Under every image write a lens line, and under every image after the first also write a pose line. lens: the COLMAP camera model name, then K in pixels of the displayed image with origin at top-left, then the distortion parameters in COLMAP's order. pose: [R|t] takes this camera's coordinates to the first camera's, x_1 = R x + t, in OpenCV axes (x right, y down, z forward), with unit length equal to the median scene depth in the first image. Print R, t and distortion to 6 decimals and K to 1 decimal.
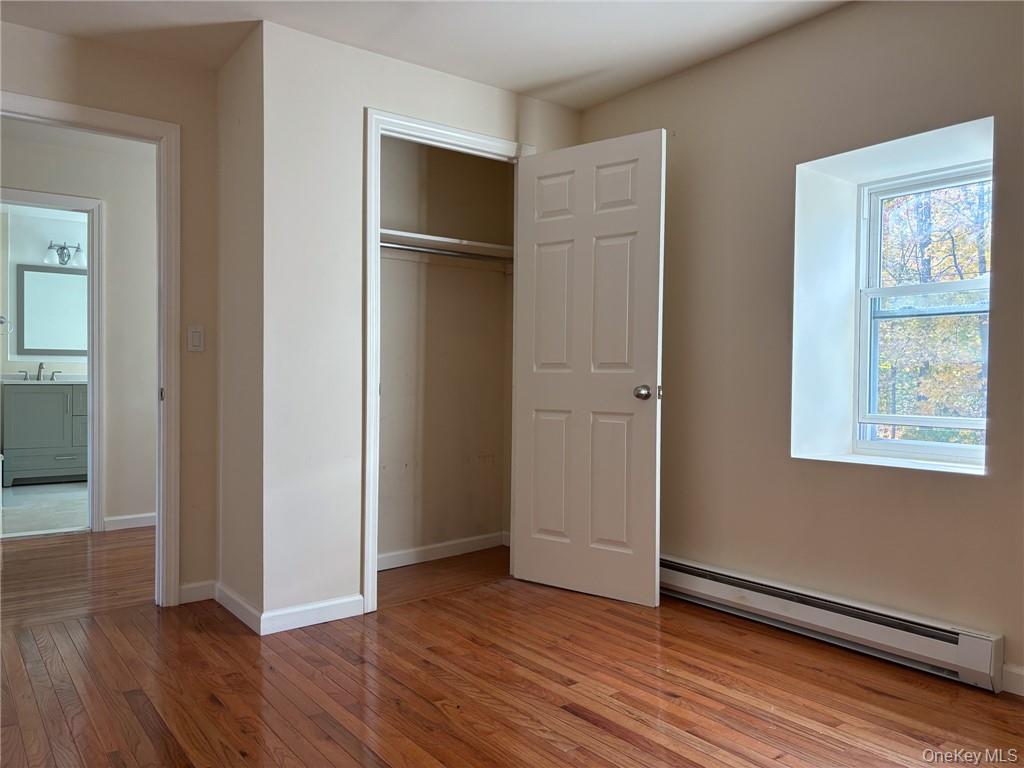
lens RADIAL K [[773.9, 0, 518.1], [0, 773.9, 386.8], [0, 0, 1]] dist [0.014863, 0.003803]
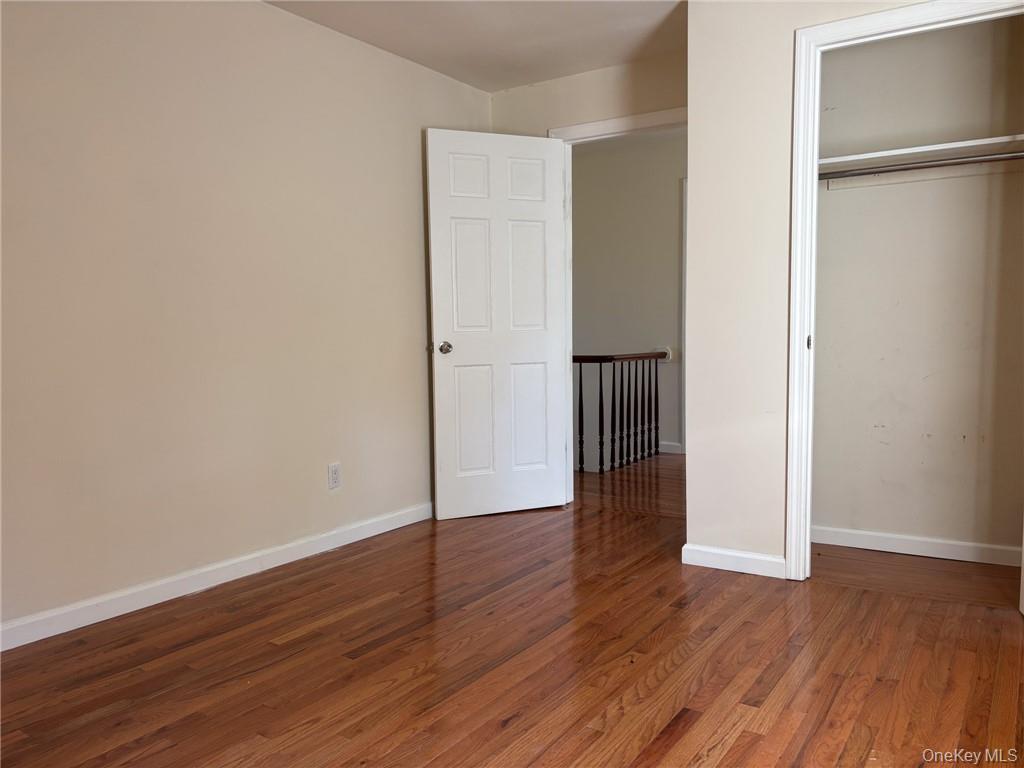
lens RADIAL K [[773.9, 0, 518.6], [0, 773.9, 381.0], [0, 0, 1]] dist [0.014863, 0.003803]
pose [[0.334783, 0.061887, -0.940261, 0.639721], [0.002060, 0.997790, 0.066407, -0.013889], [0.942293, -0.024169, 0.333916, 0.429414]]
